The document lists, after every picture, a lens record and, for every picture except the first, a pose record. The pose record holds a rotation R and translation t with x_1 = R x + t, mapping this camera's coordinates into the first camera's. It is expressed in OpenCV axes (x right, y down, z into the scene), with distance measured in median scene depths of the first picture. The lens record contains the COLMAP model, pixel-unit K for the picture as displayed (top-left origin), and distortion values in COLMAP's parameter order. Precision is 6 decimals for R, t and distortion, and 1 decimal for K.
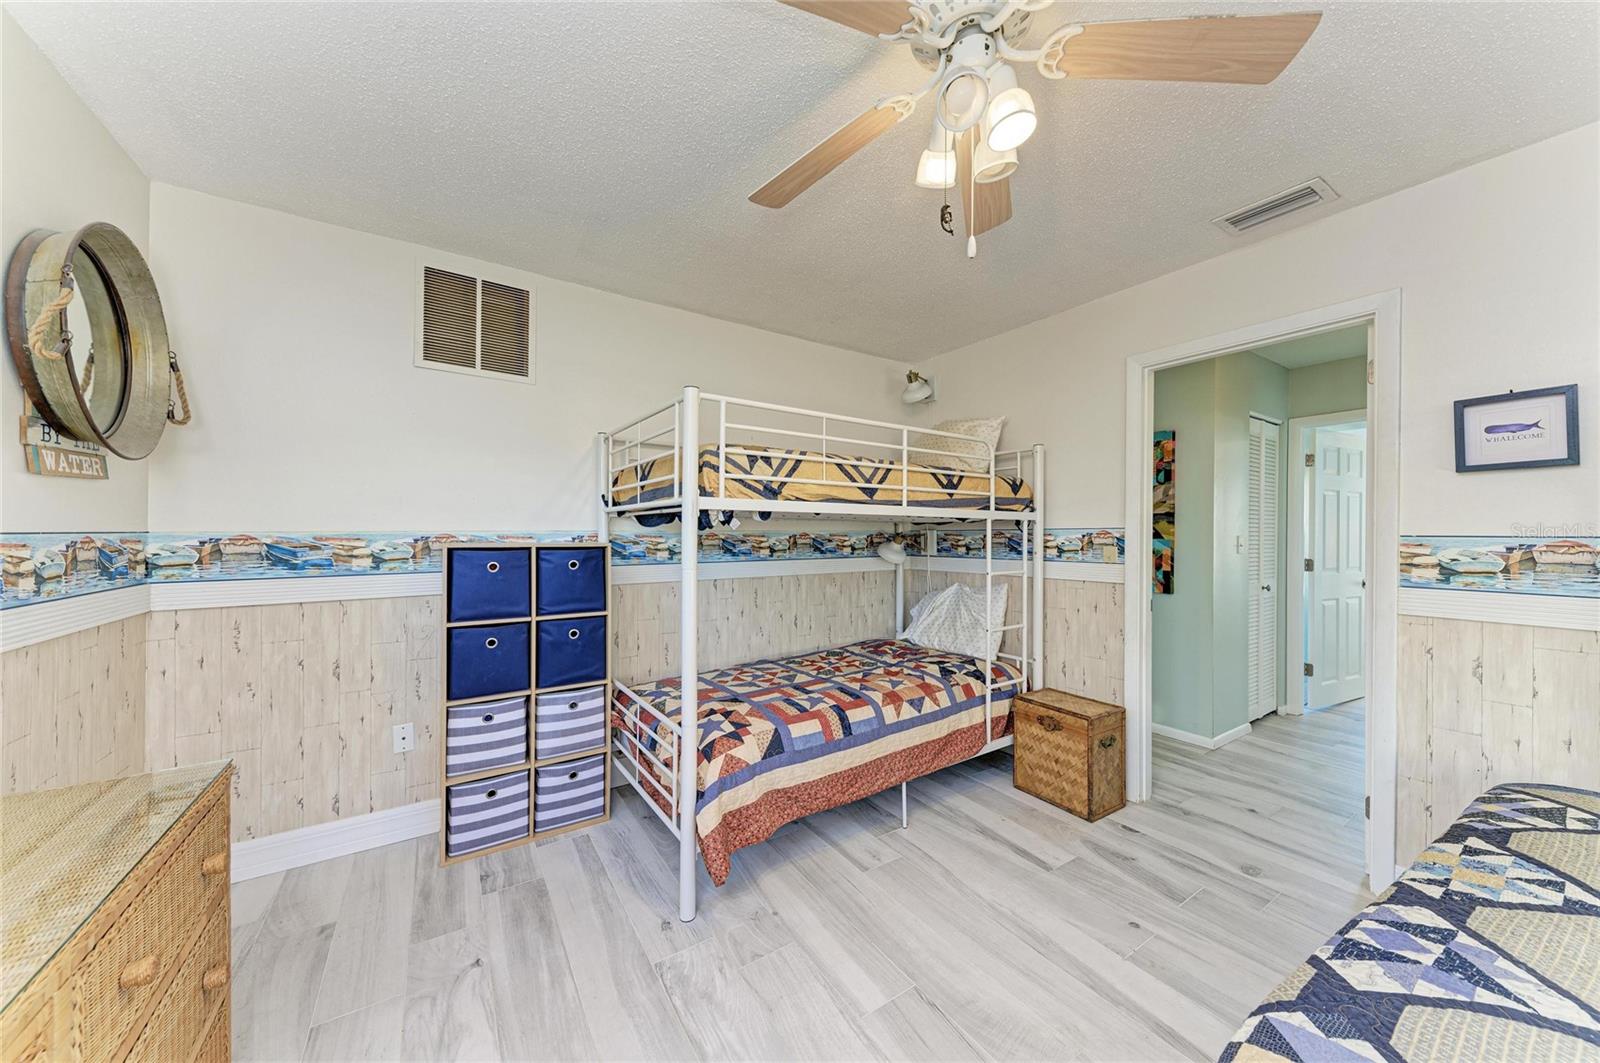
lens RADIAL K [[543.2, 0, 799.9], [0, 543.2, 531.1], [0, 0, 1]] dist [0.001710, -0.000411]
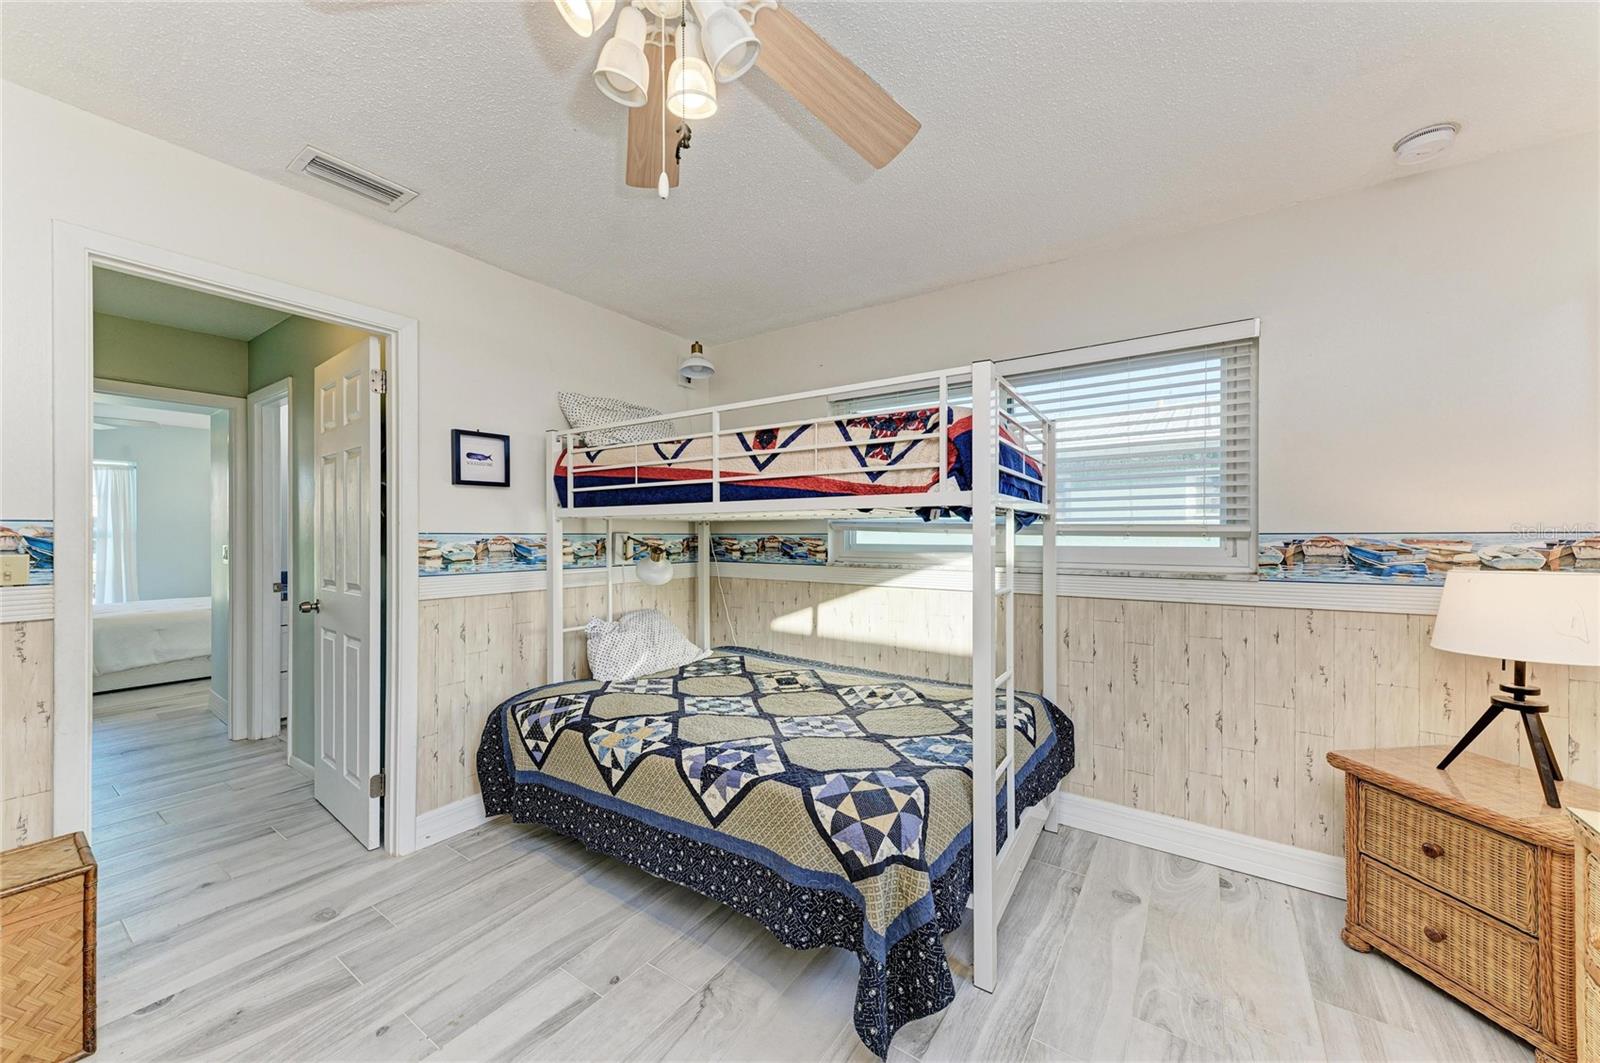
lens RADIAL K [[583.5, 0, 802.0], [0, 583.5, 529.9], [0, 0, 1]] dist [0.011411, -0.002405]
pose [[-0.377610, -0.003002, 0.925960, -0.407039], [-0.007995, 0.999968, -0.000019, -0.005480], [-0.925930, -0.007411, -0.377622, 0.773742]]
